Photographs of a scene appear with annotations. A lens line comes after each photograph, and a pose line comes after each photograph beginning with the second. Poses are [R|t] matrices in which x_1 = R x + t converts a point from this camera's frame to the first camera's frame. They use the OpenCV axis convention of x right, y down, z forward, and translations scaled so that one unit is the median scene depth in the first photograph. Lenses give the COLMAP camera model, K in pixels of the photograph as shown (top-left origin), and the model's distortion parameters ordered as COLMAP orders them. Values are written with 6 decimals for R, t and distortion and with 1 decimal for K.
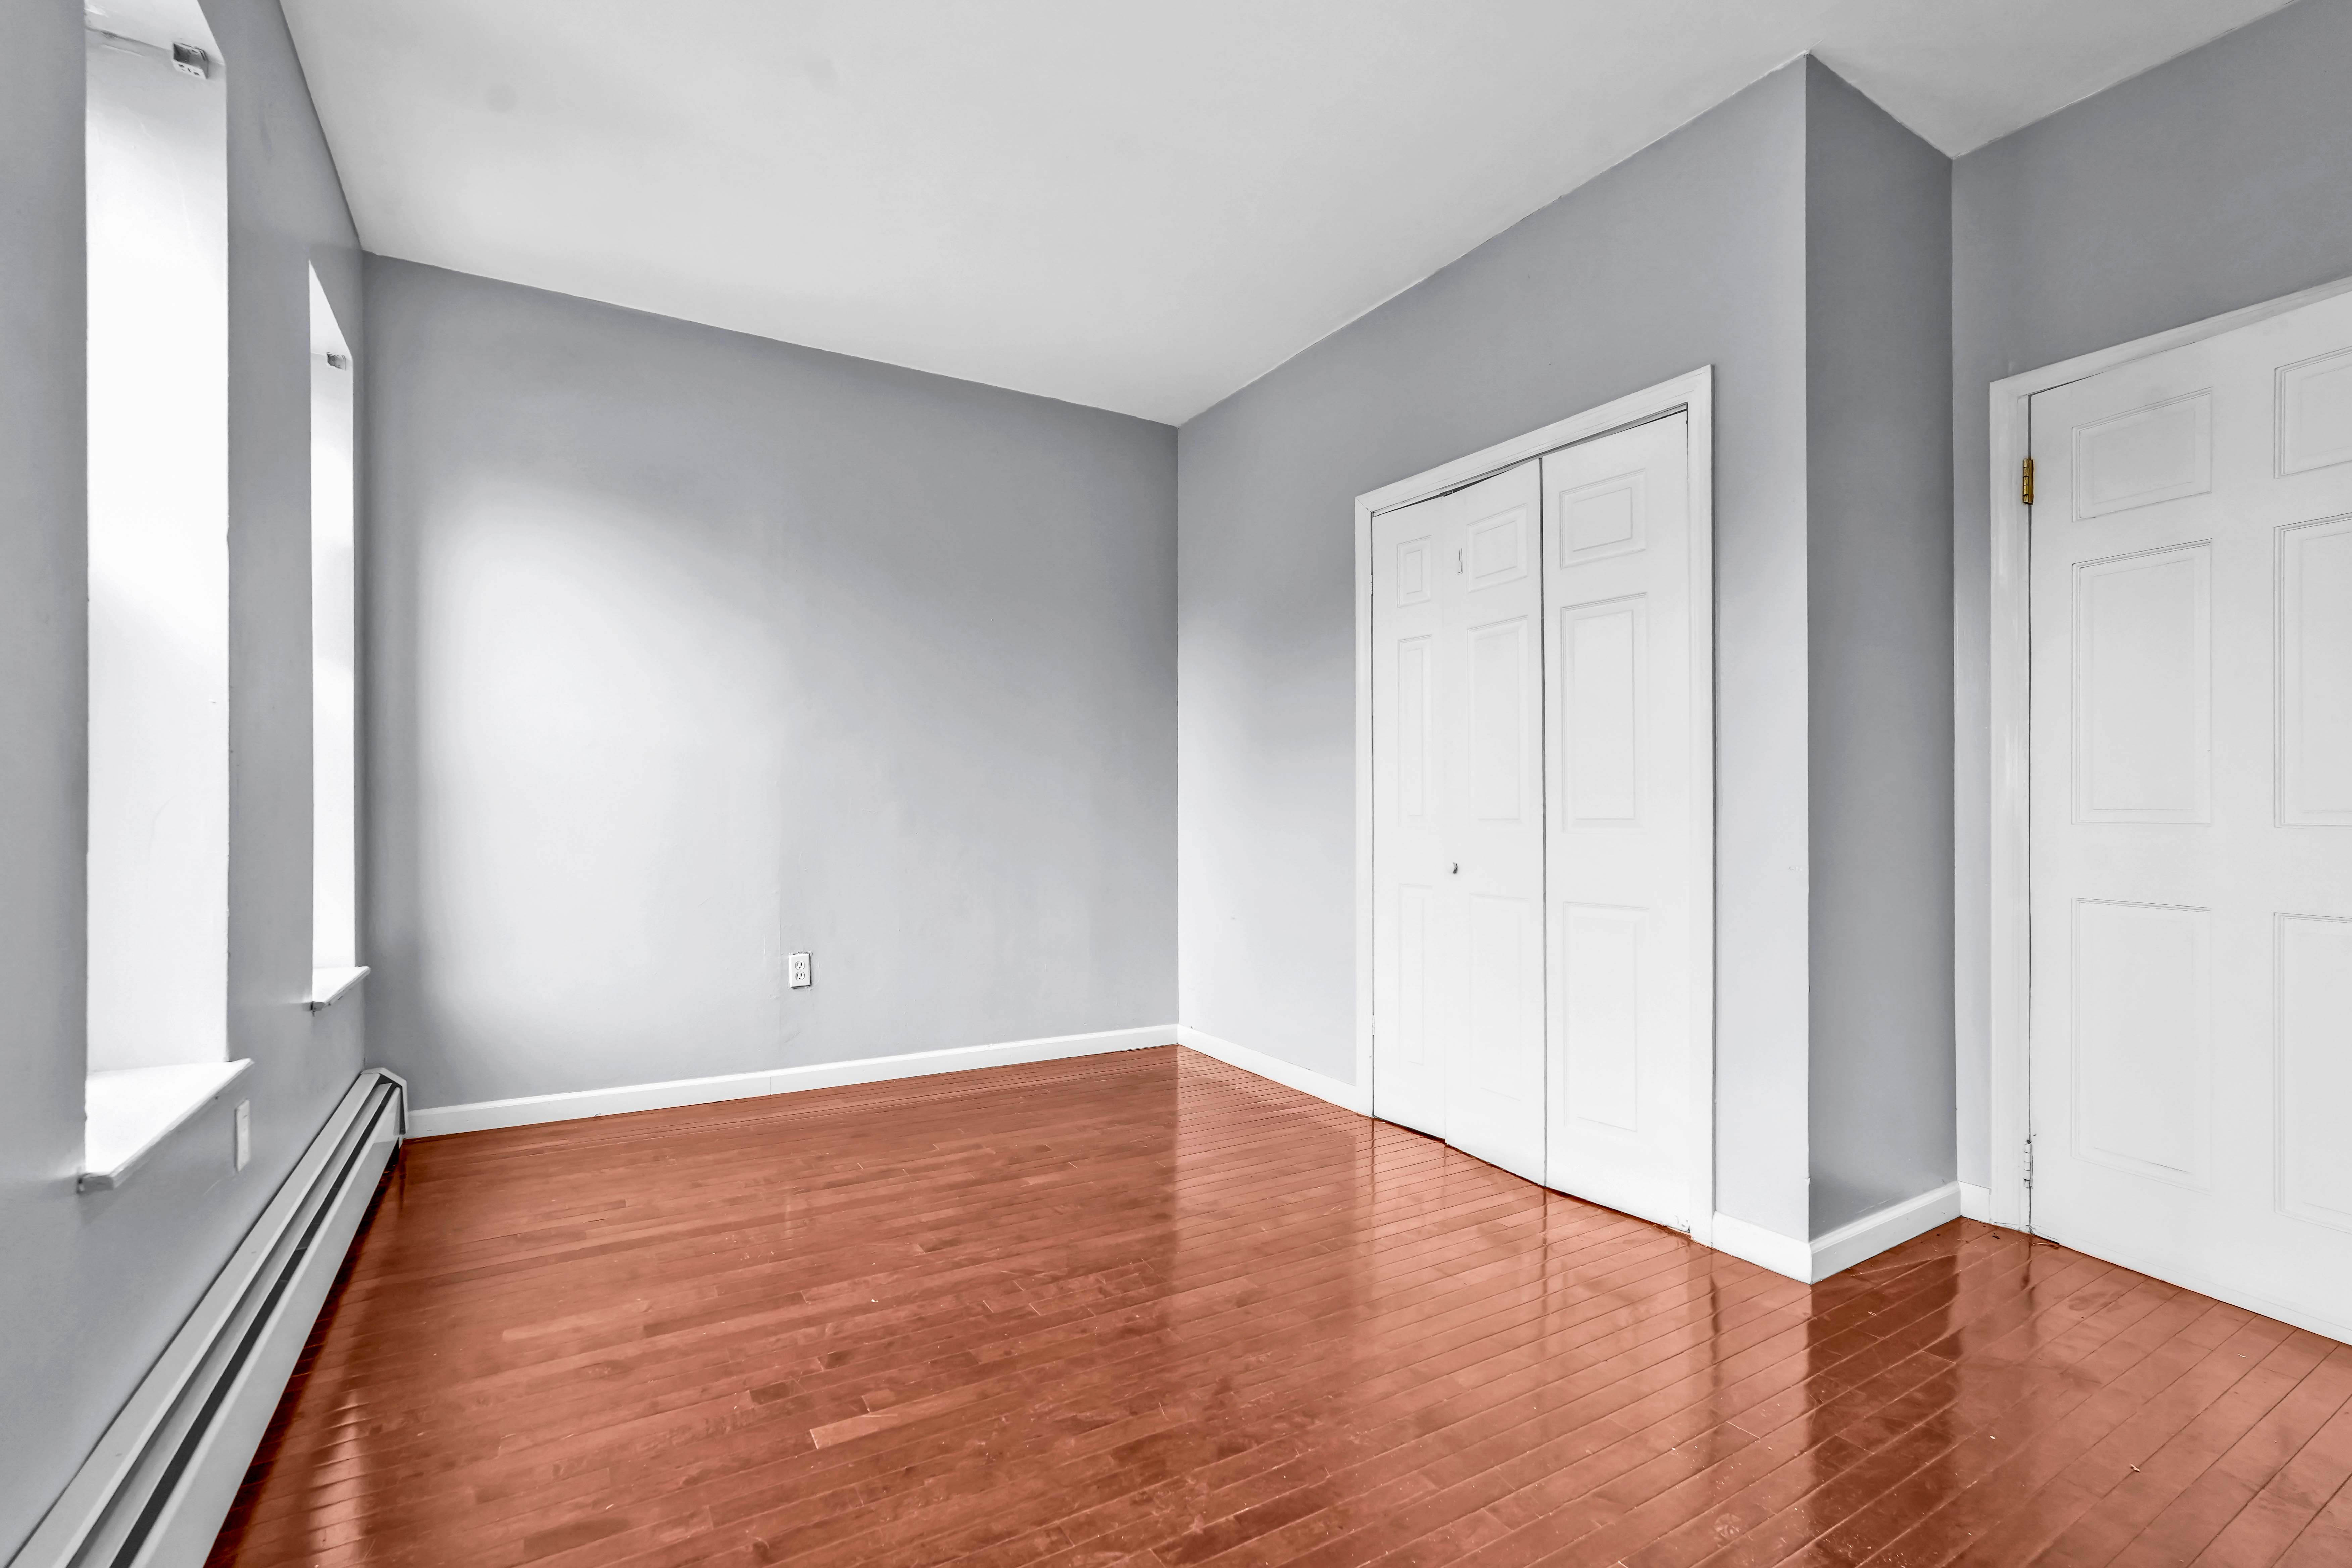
lens RADIAL K [[1047.5, 0, 1161.5], [0, 1047.5, 785.7], [0, 0, 1]] dist [-0.006937, 0.007741]
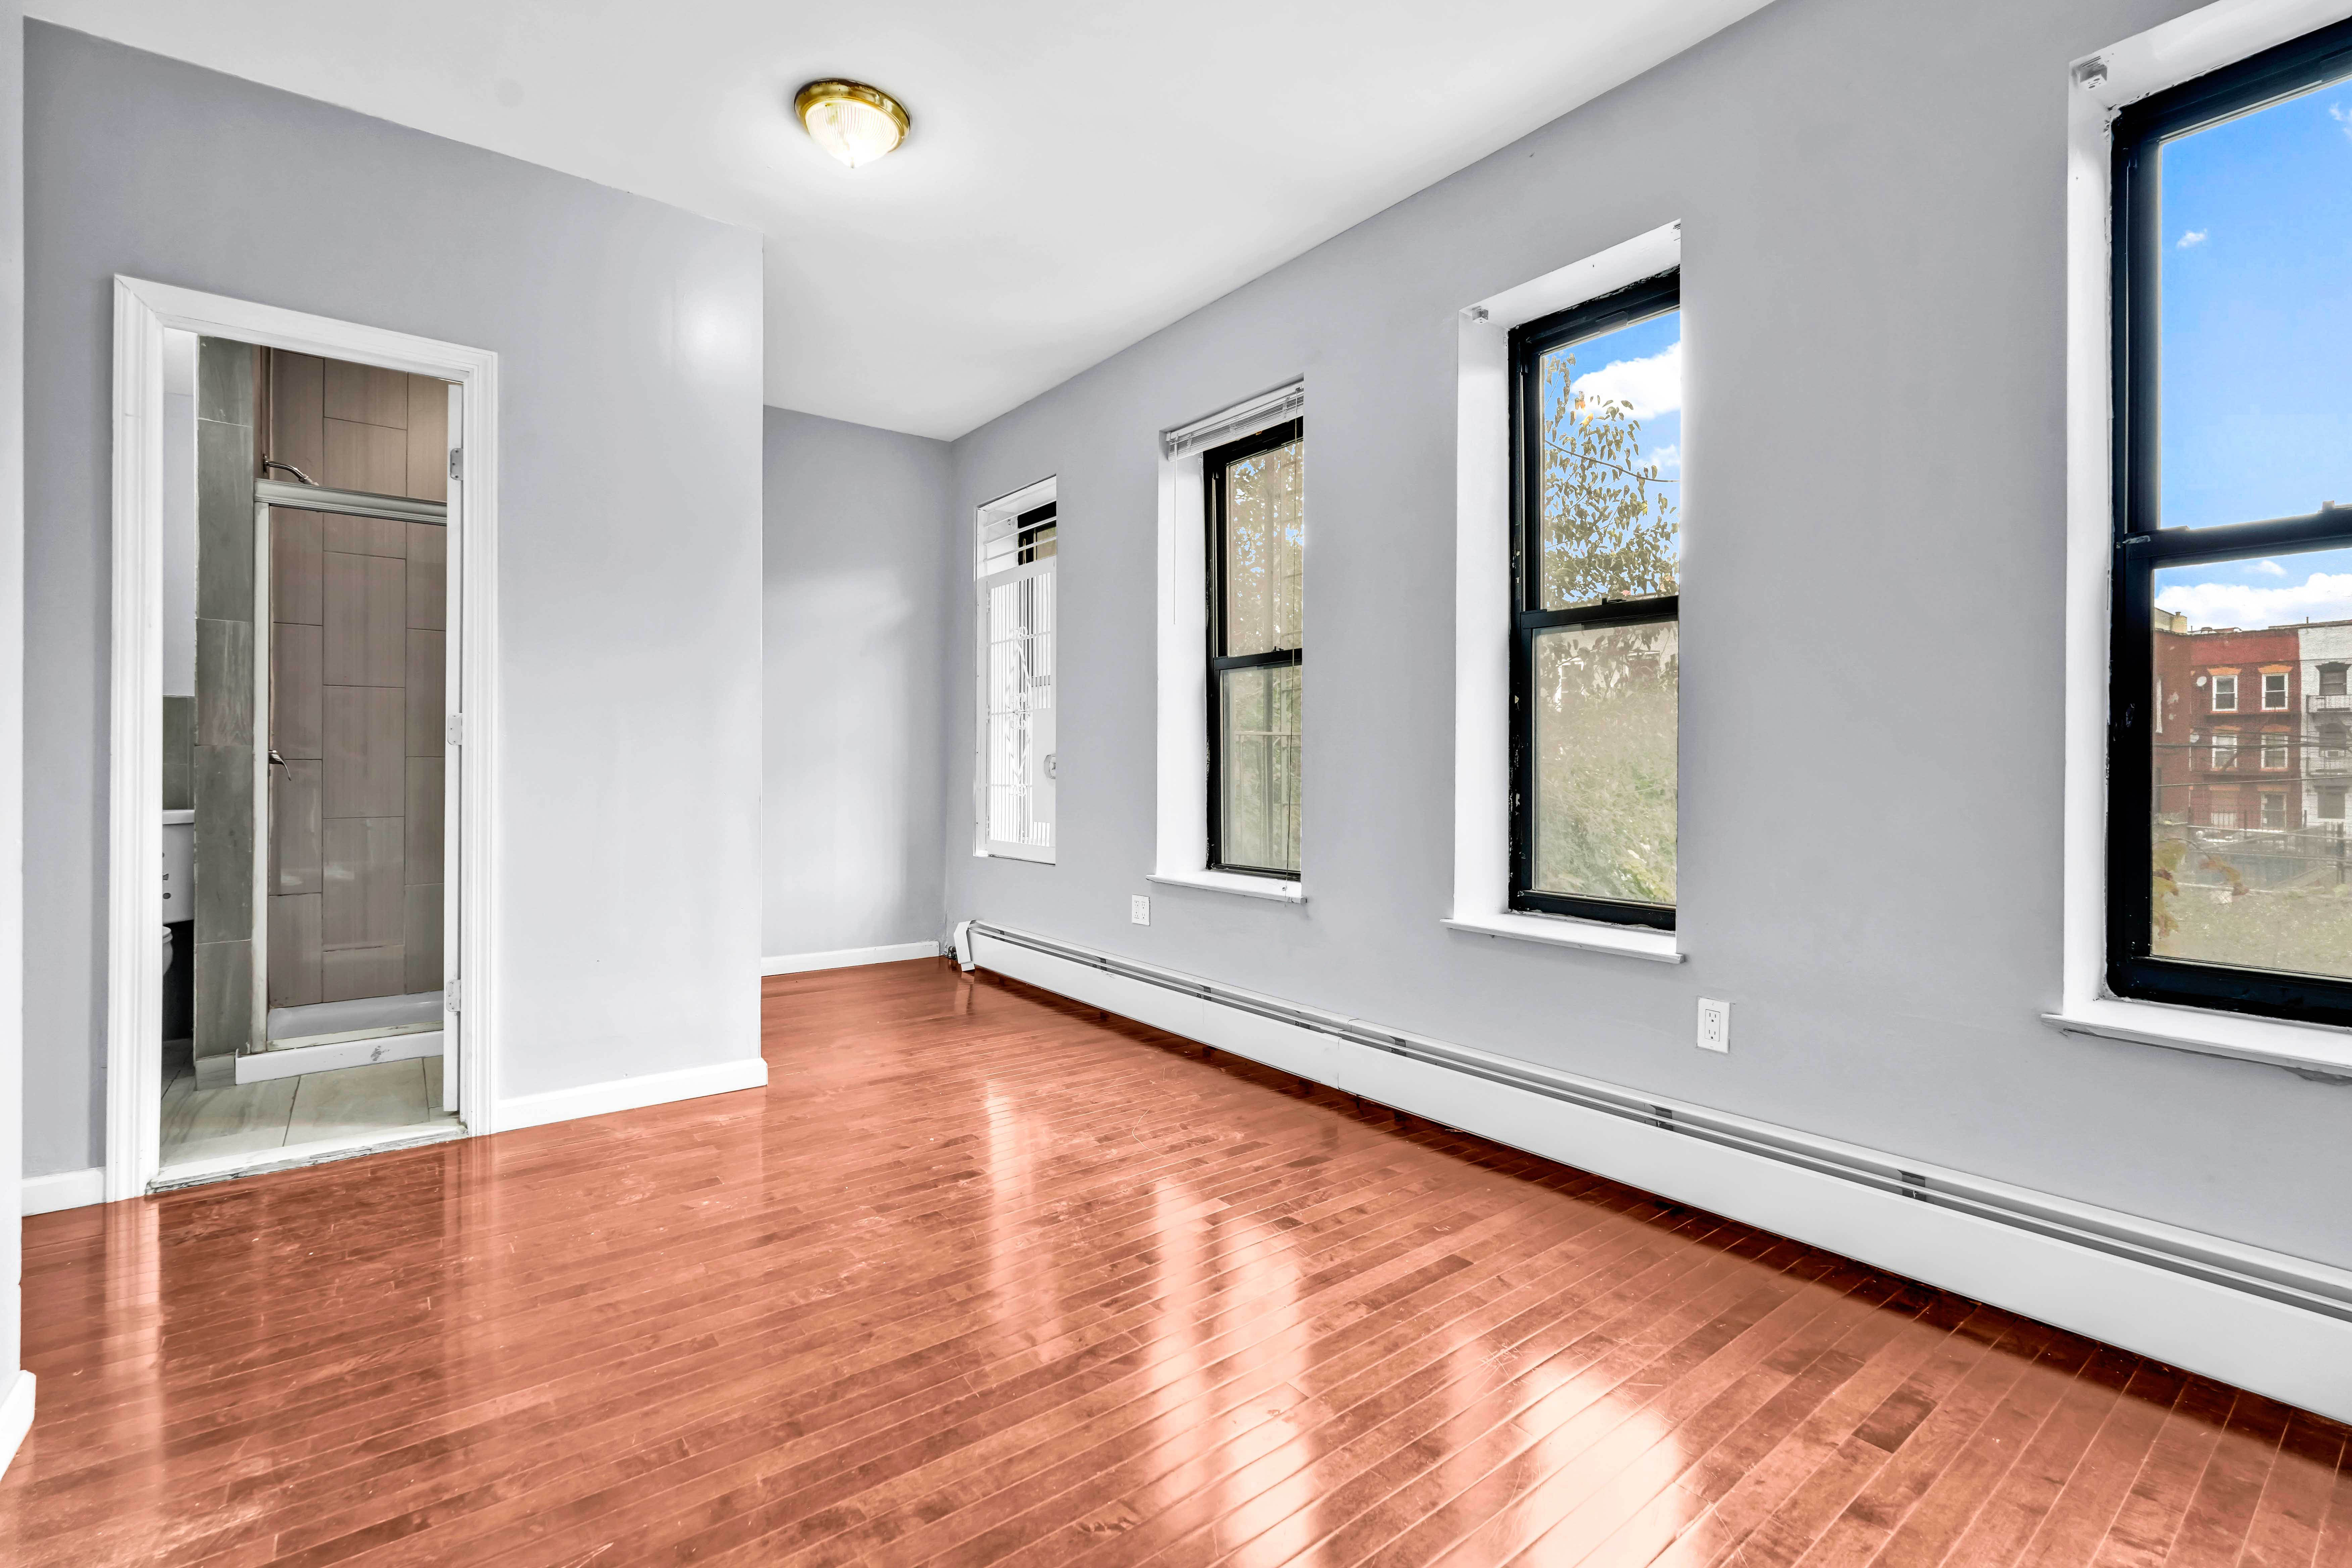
lens RADIAL K [[1047.5, 0, 1182.6], [0, 1047.5, 772.4], [0, 0, 1]] dist [-0.006937, 0.007741]
pose [[-0.990408, -0.003615, -0.138123, -0.053139], [-0.002243, 0.999947, -0.010082, 0.034700], [0.138152, -0.009675, -0.990364, 1.629965]]
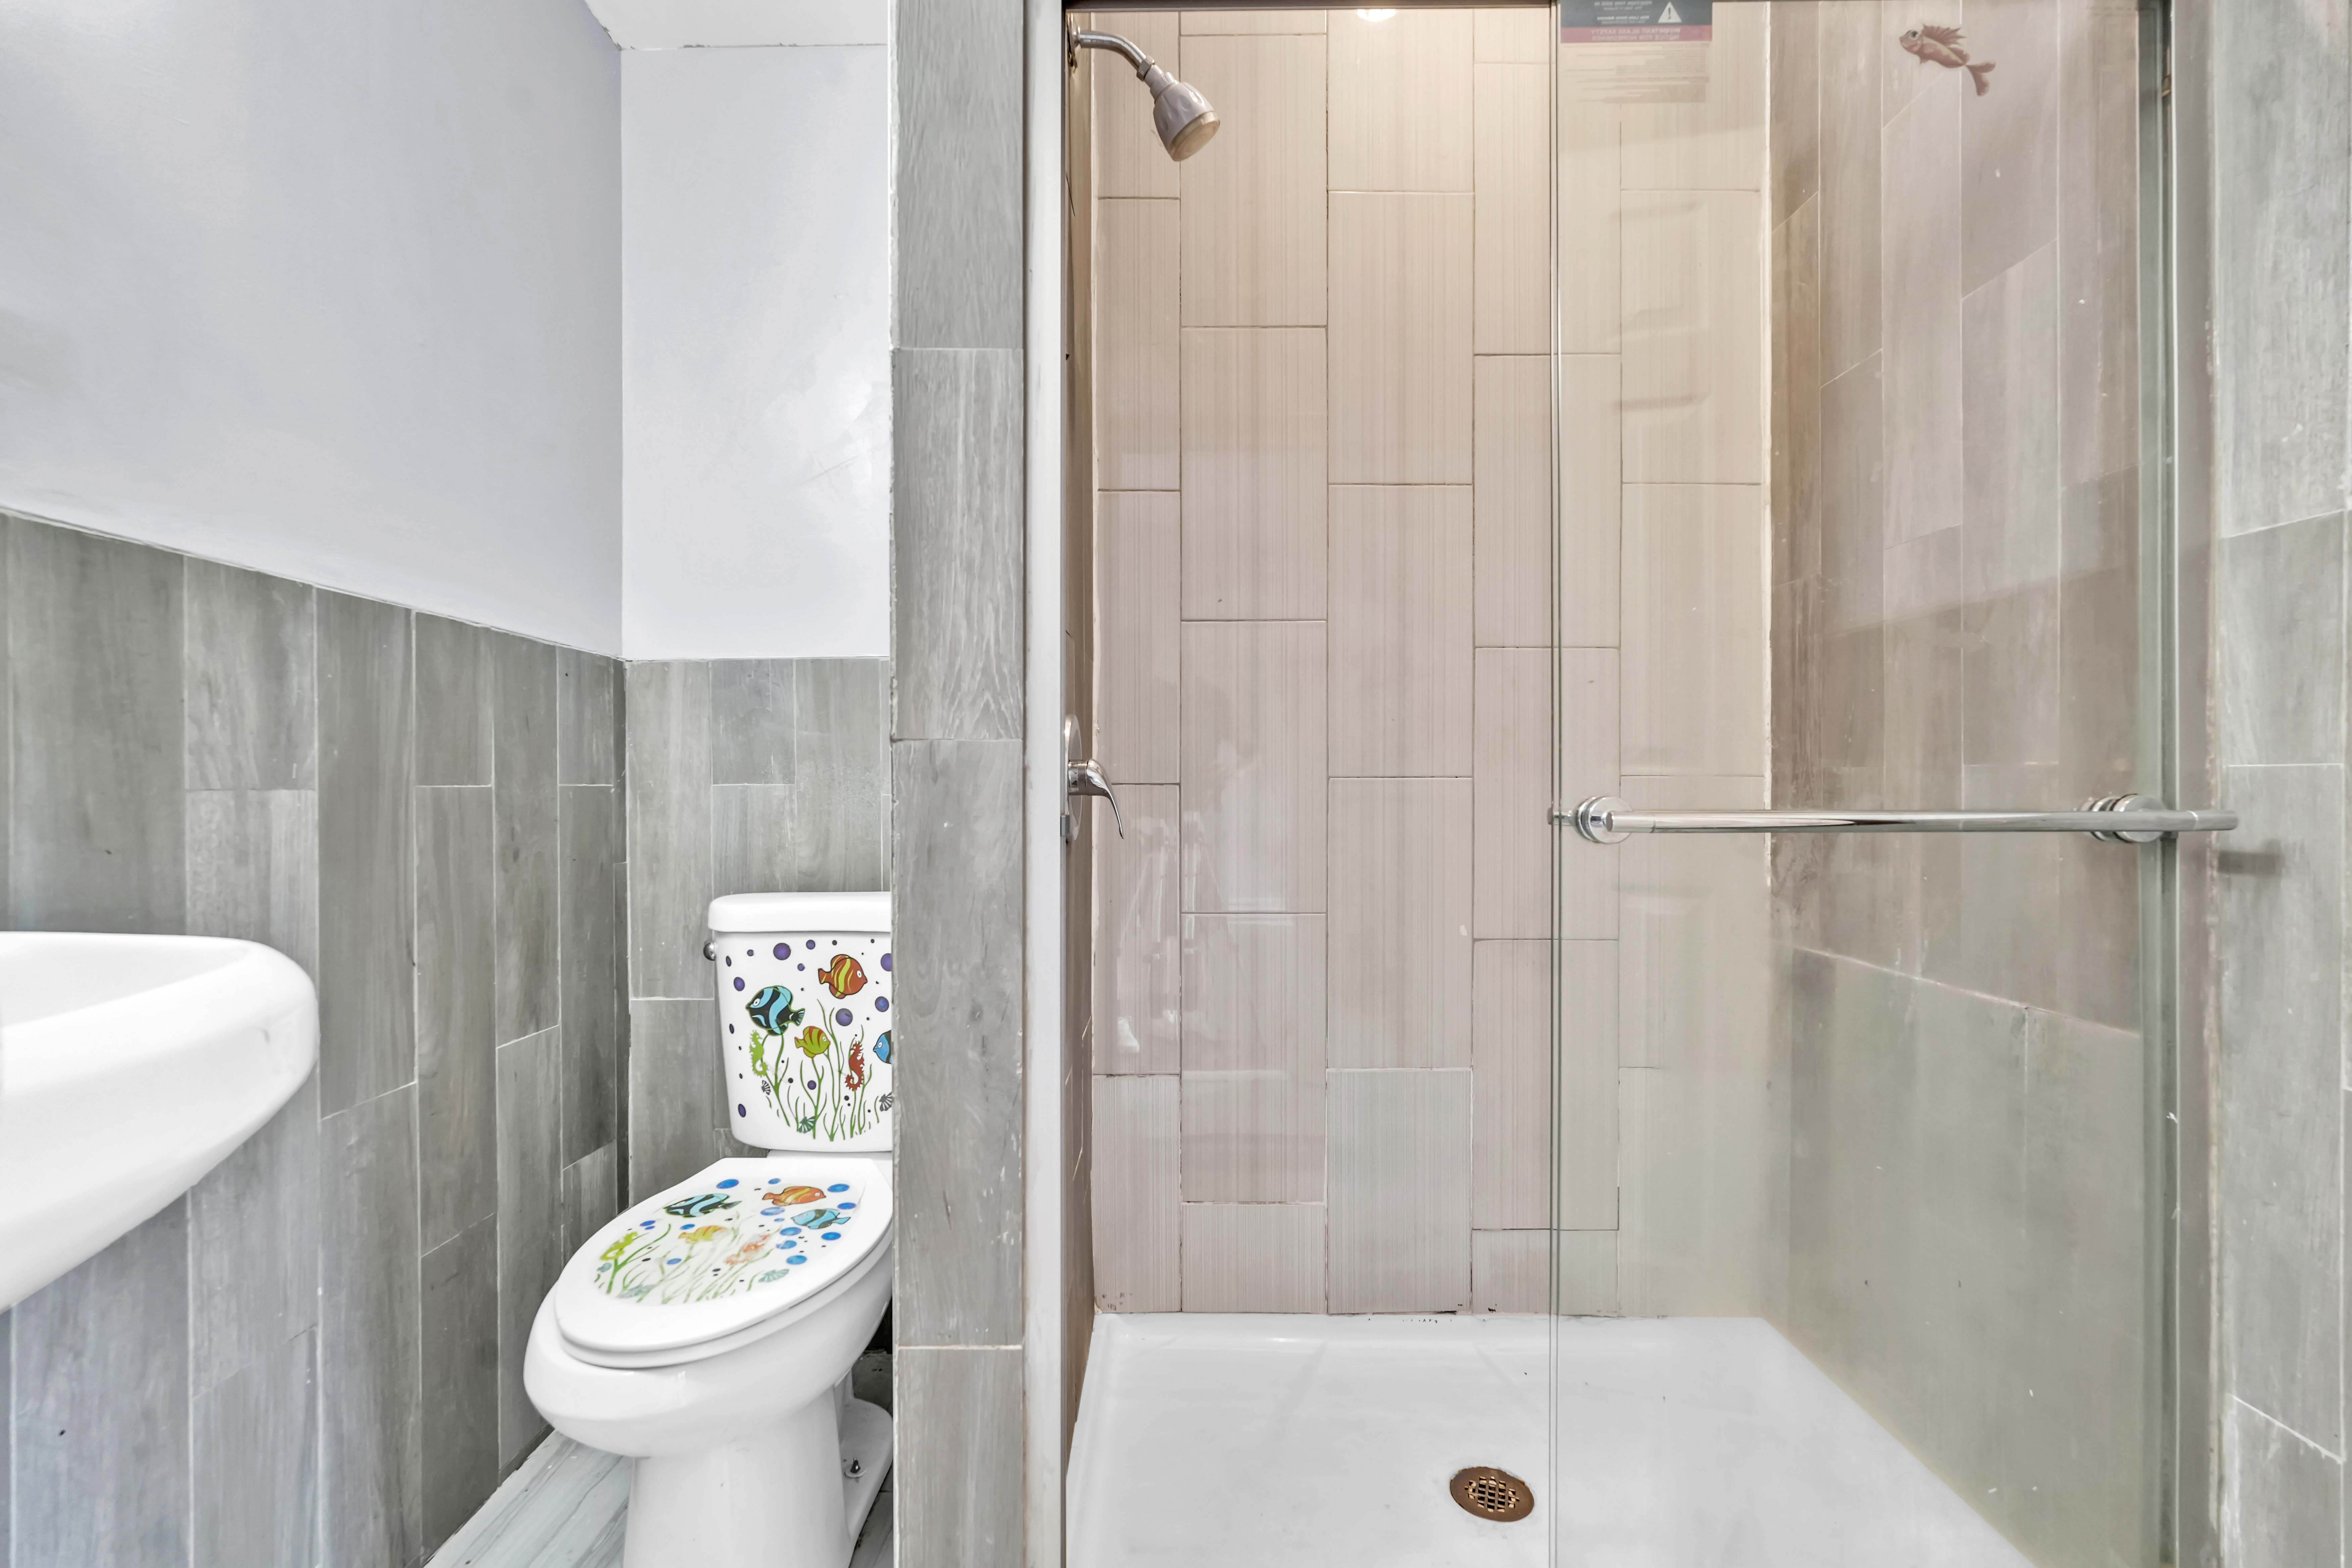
lens RADIAL K [[1047.5, 0, 1163.9], [0, 1047.5, 793.7], [0, 0, 1]] dist [-0.006937, 0.007741]
pose [[-0.853809, 0.000662, 0.520586, 0.635731], [-0.005438, 0.999933, -0.010191, 0.016342], [-0.520558, -0.011532, -0.853748, 0.527408]]
